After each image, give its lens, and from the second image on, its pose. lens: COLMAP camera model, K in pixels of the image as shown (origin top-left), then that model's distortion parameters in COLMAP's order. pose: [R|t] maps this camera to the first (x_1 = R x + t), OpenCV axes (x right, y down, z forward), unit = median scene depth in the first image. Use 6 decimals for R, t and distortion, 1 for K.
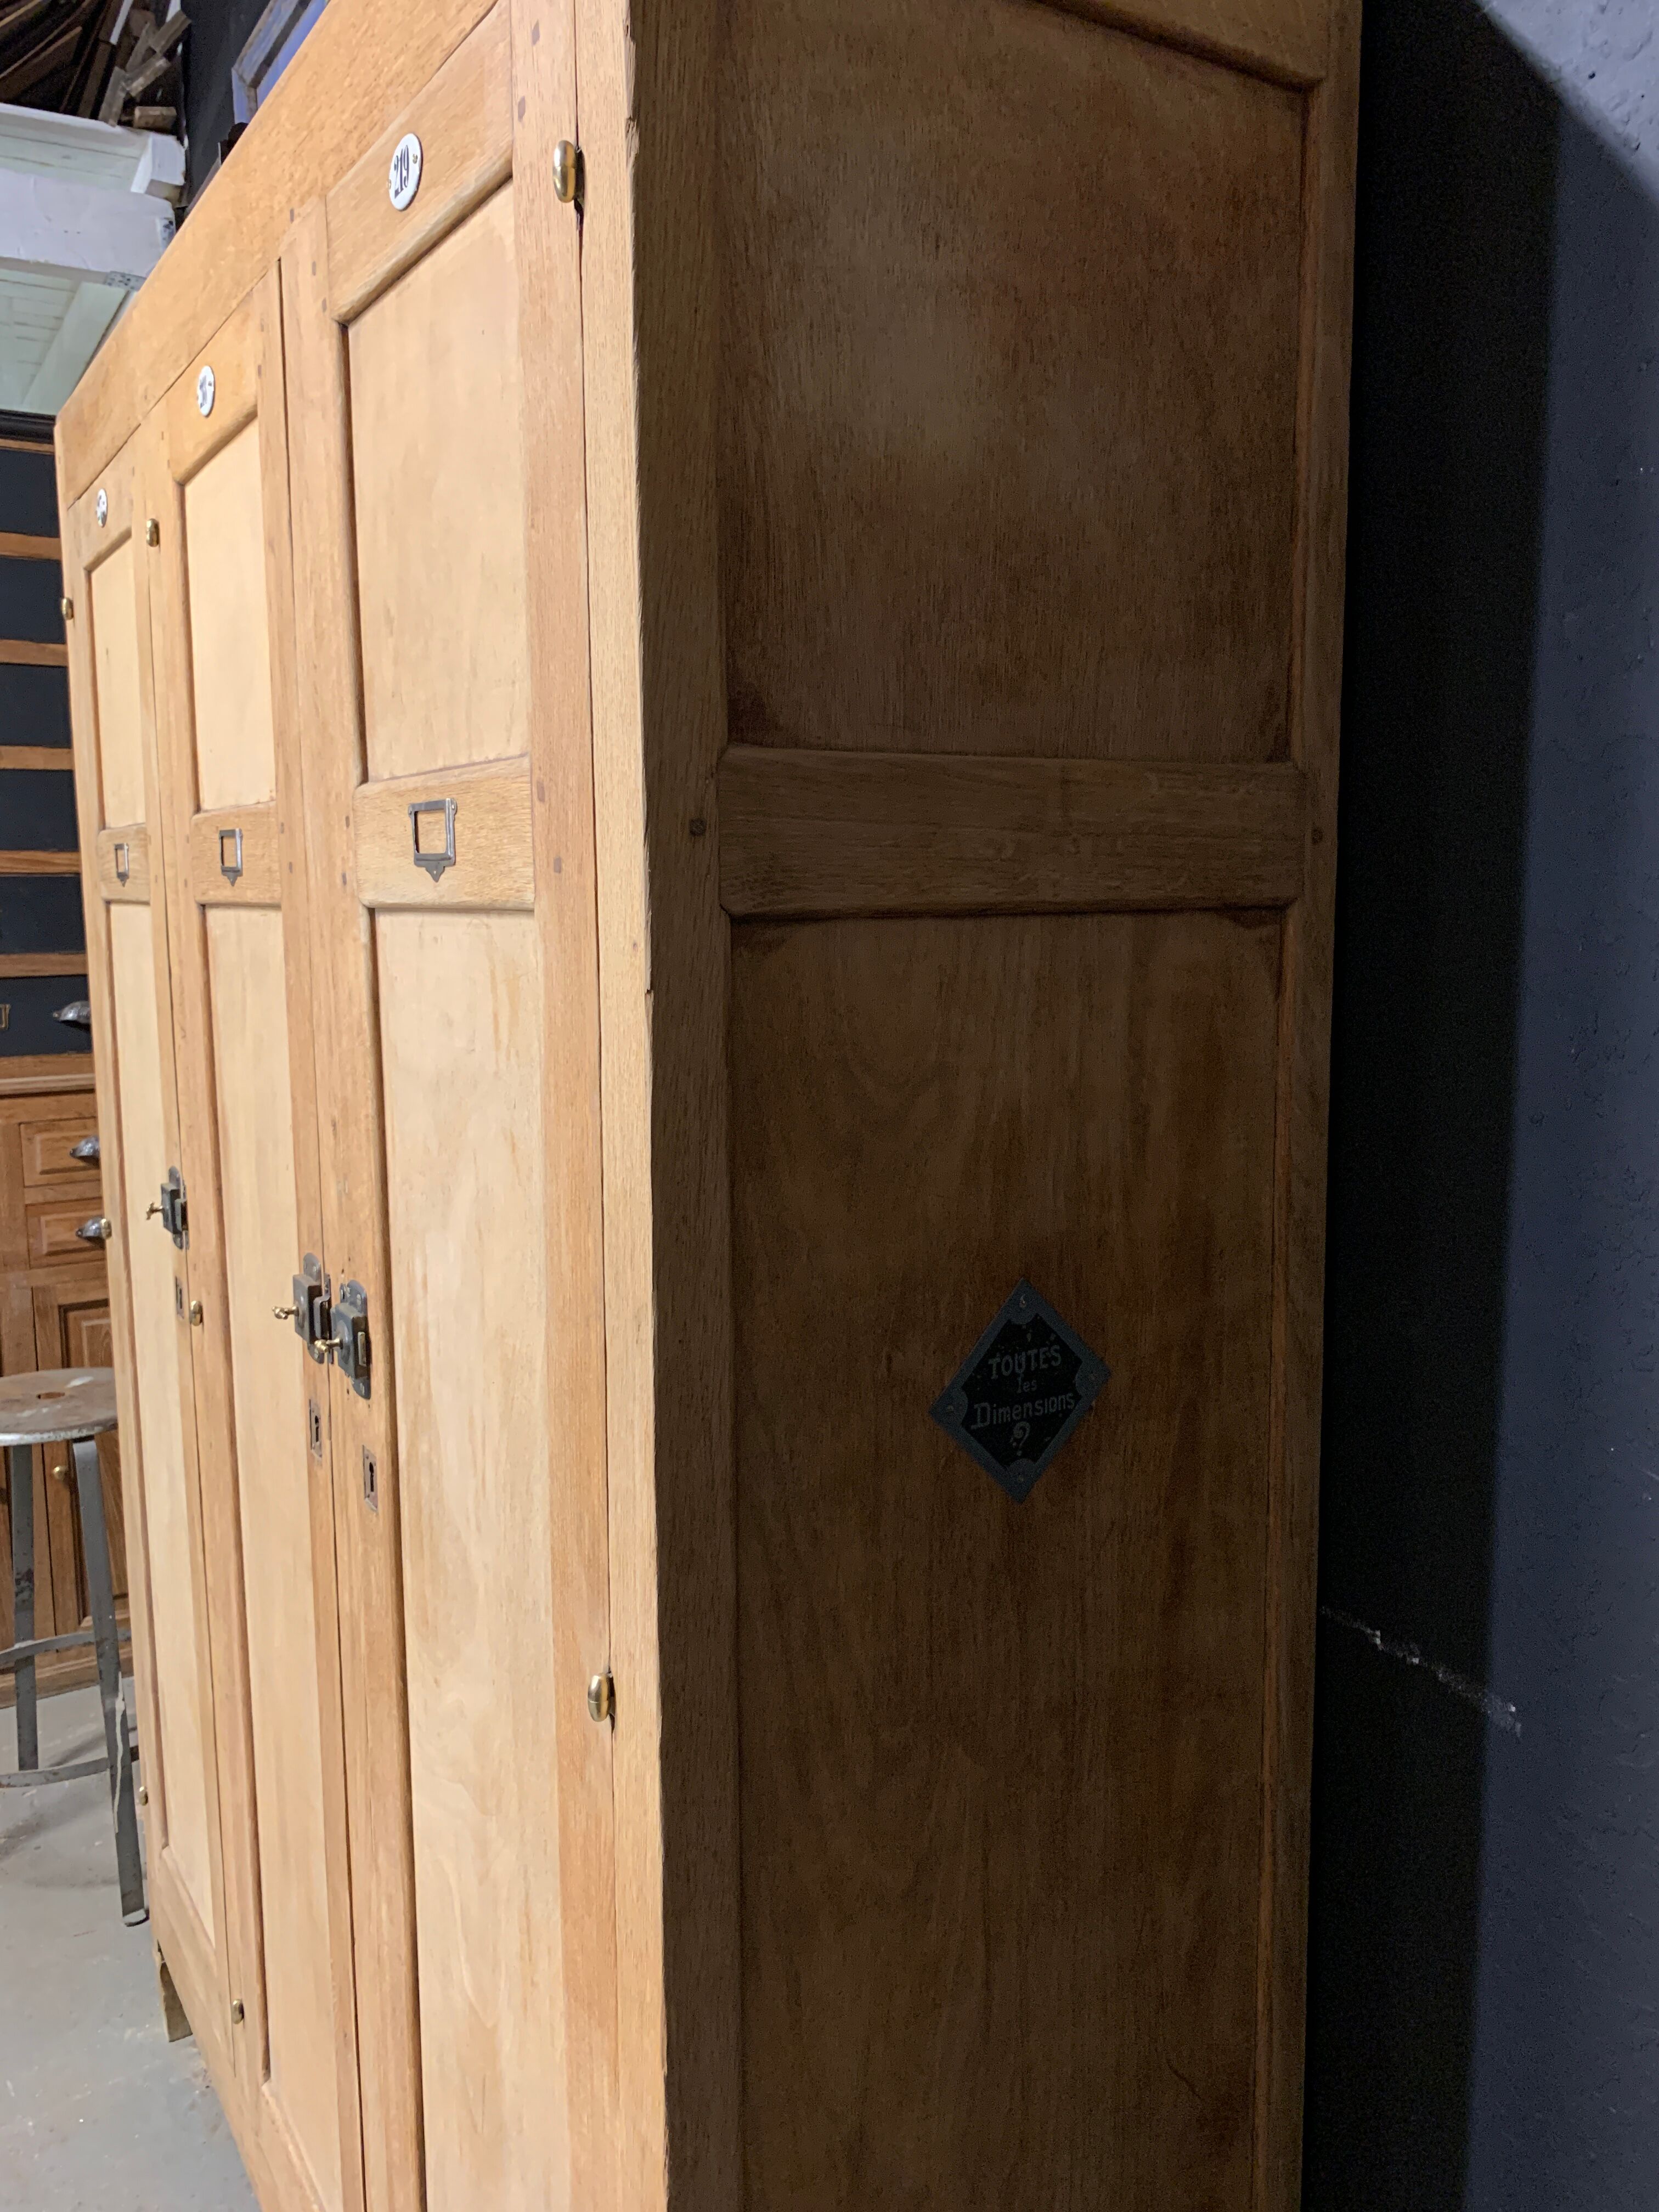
lens RADIAL K [[1699.9, 0, 829.5], [0, 1699.9, 1106.0], [0, 0, 1]] dist [0.000429, -0.004478]
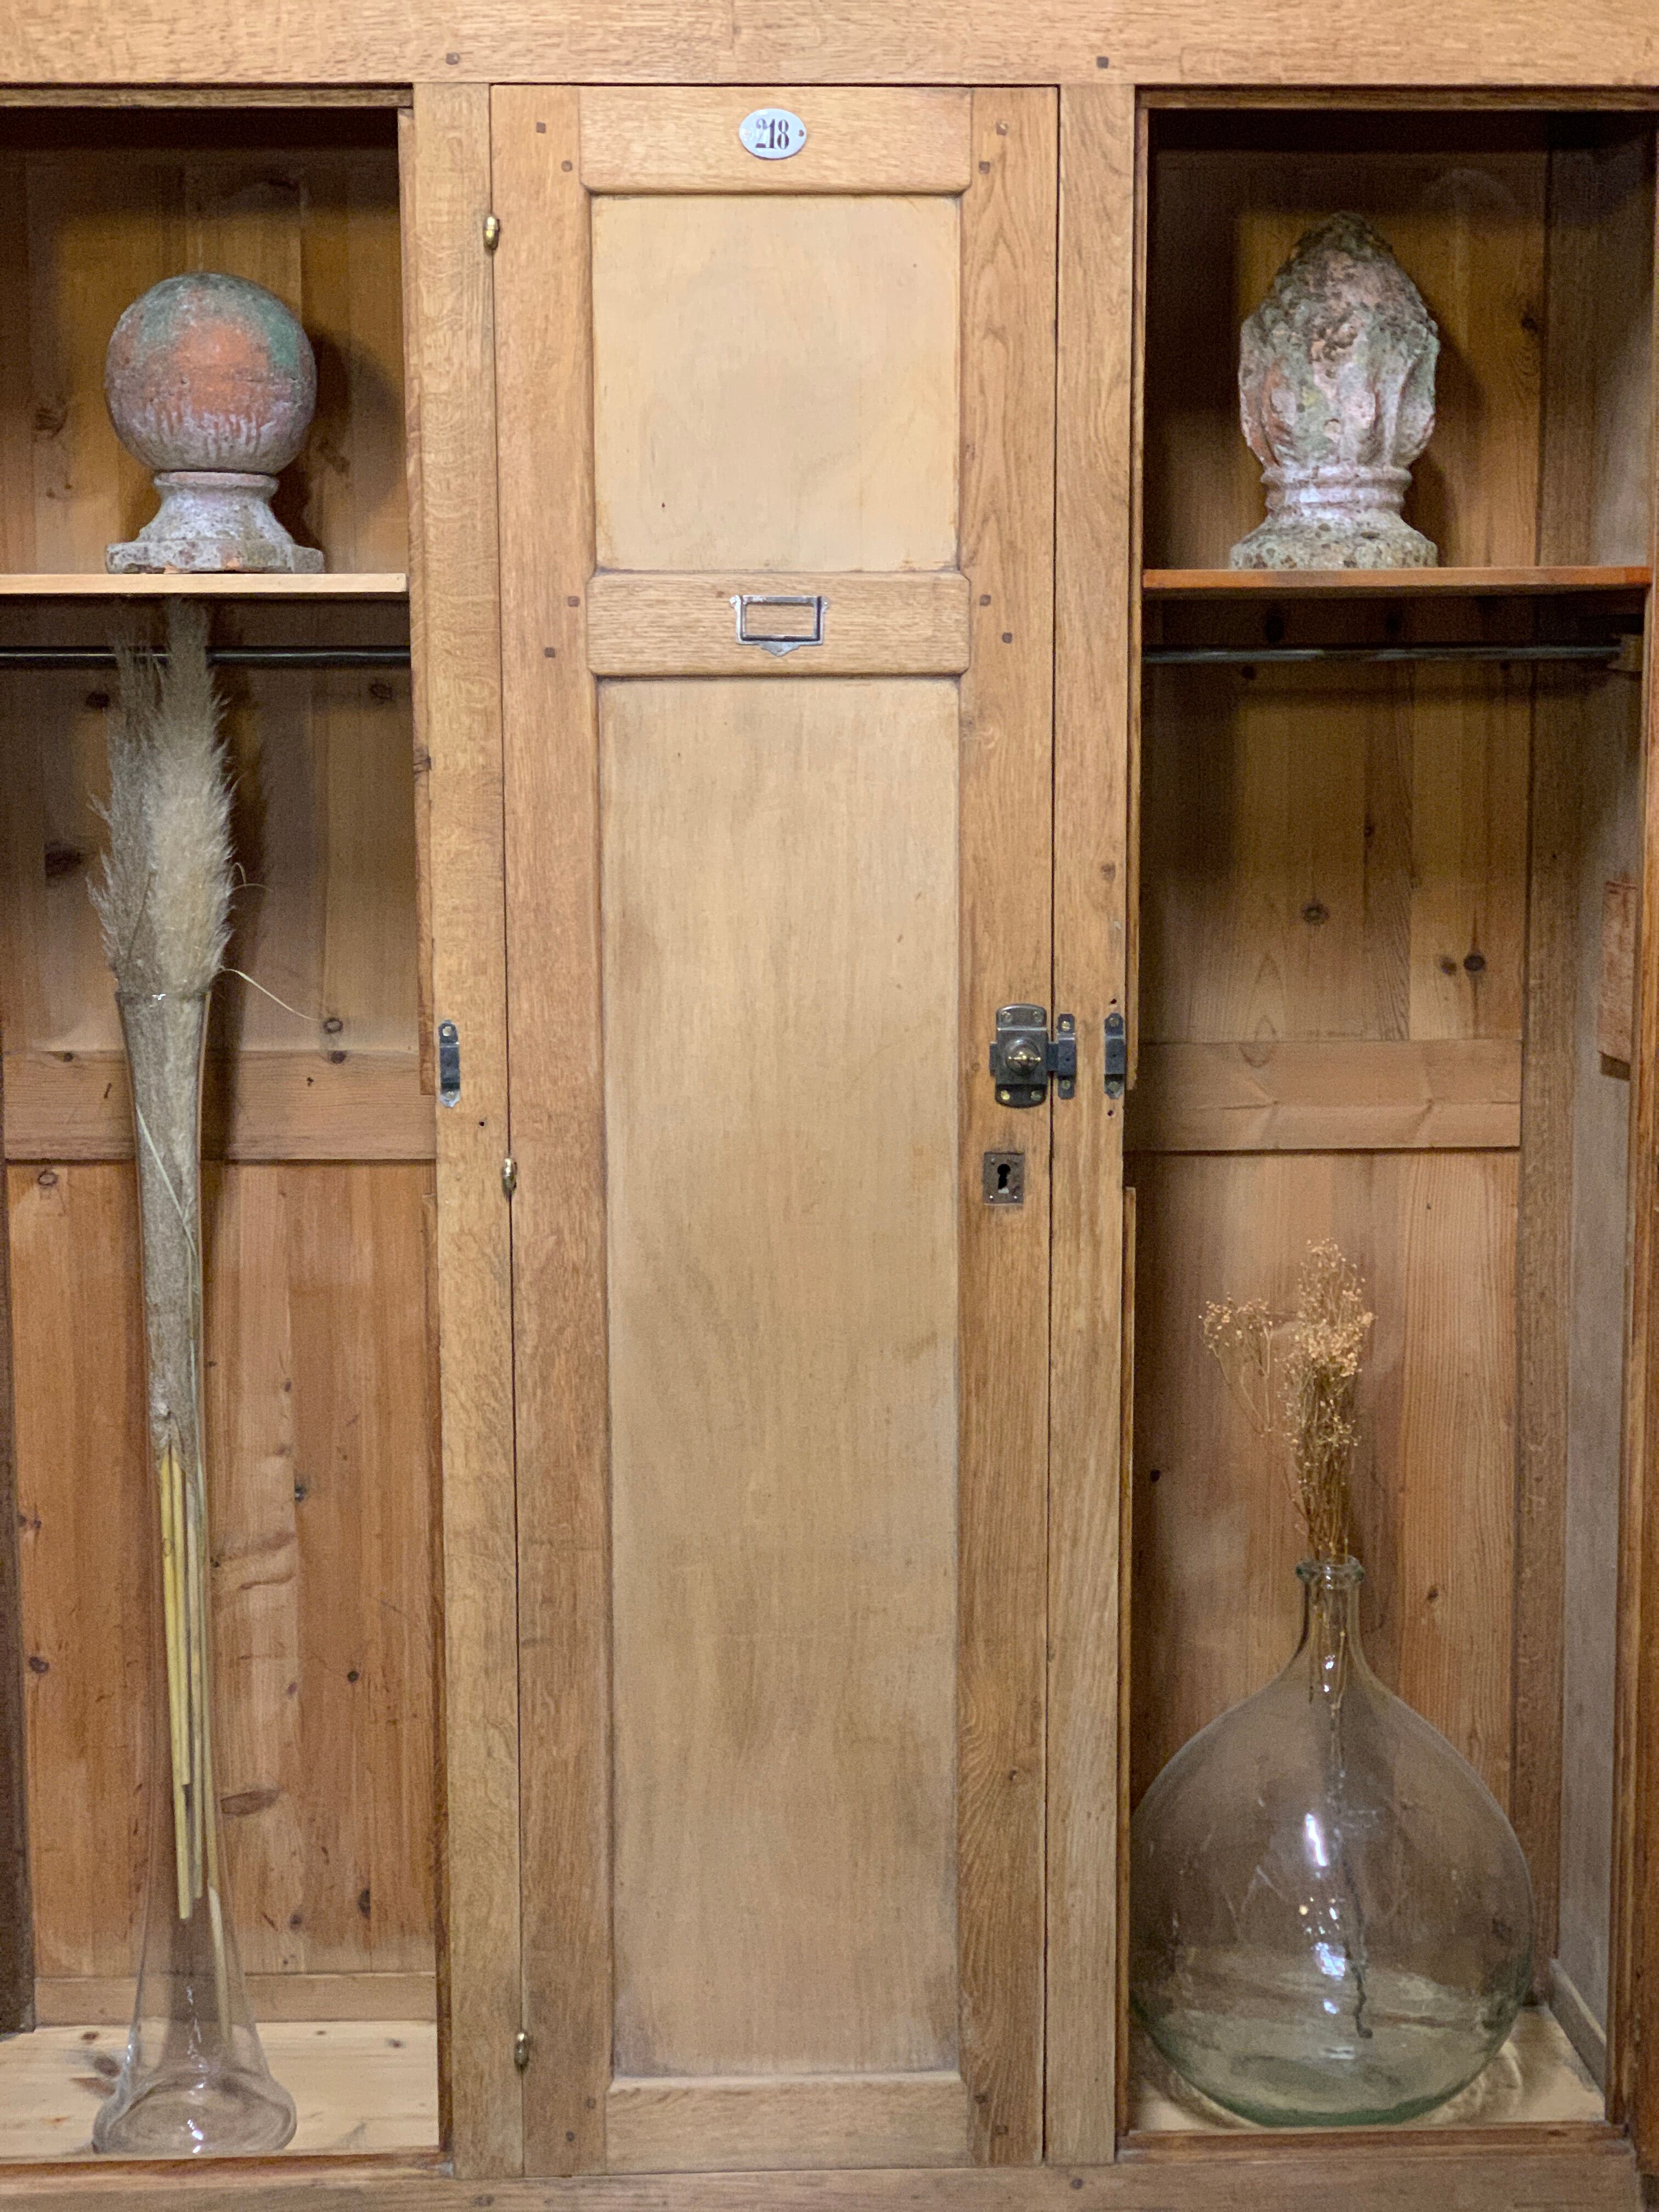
lens RADIAL K [[3295.2, 0, 835.0], [0, 3295.2, 1129.0], [0, 0, 1]] dist [0.144488, -0.637527]
pose [[0.497871, -0.118995, 0.859049, -2.098172], [0.113539, 0.990960, 0.071465, 0.003937], [-0.859787, 0.061955, 0.506881, 0.060914]]
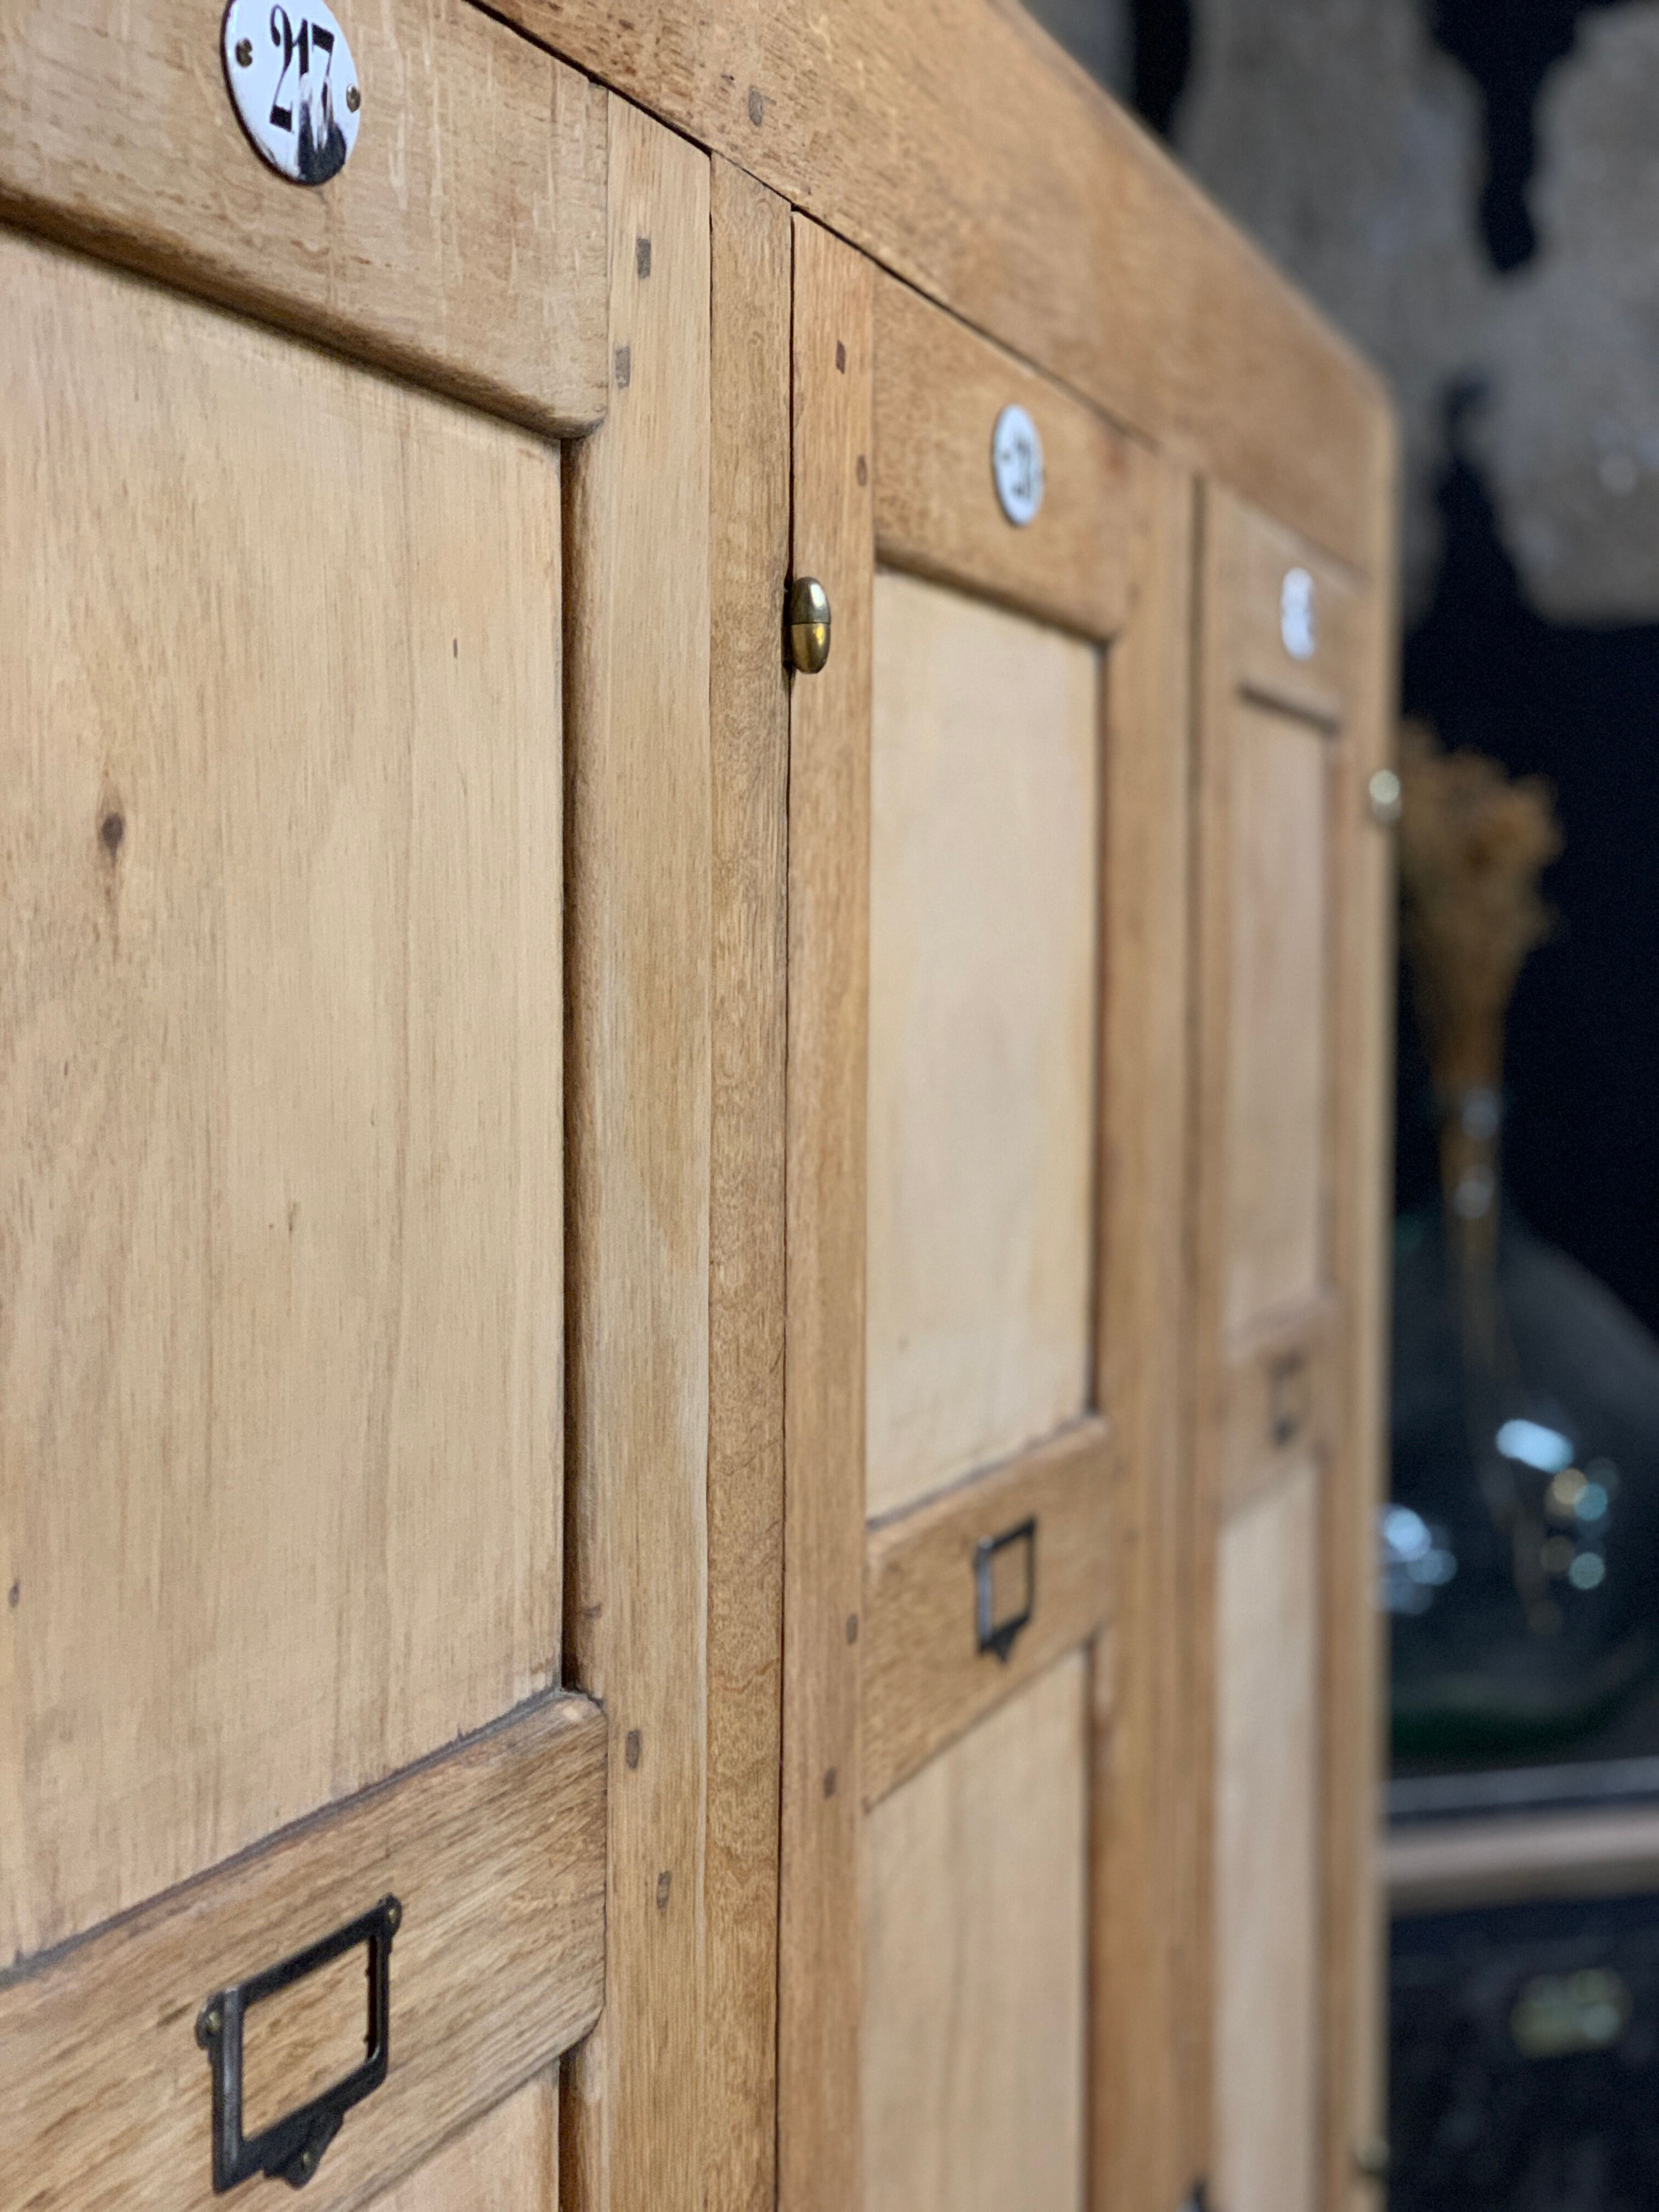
lens RADIAL K [[3295.2, 0, 835.0], [0, 3295.2, 1129.0], [0, 0, 1]] dist [0.144488, -0.637527]
pose [[-0.632037, -0.037250, 0.774042, -0.993134], [0.096784, 0.987229, 0.126537, -0.383394], [-0.768871, 0.154891, -0.620360, 1.606965]]
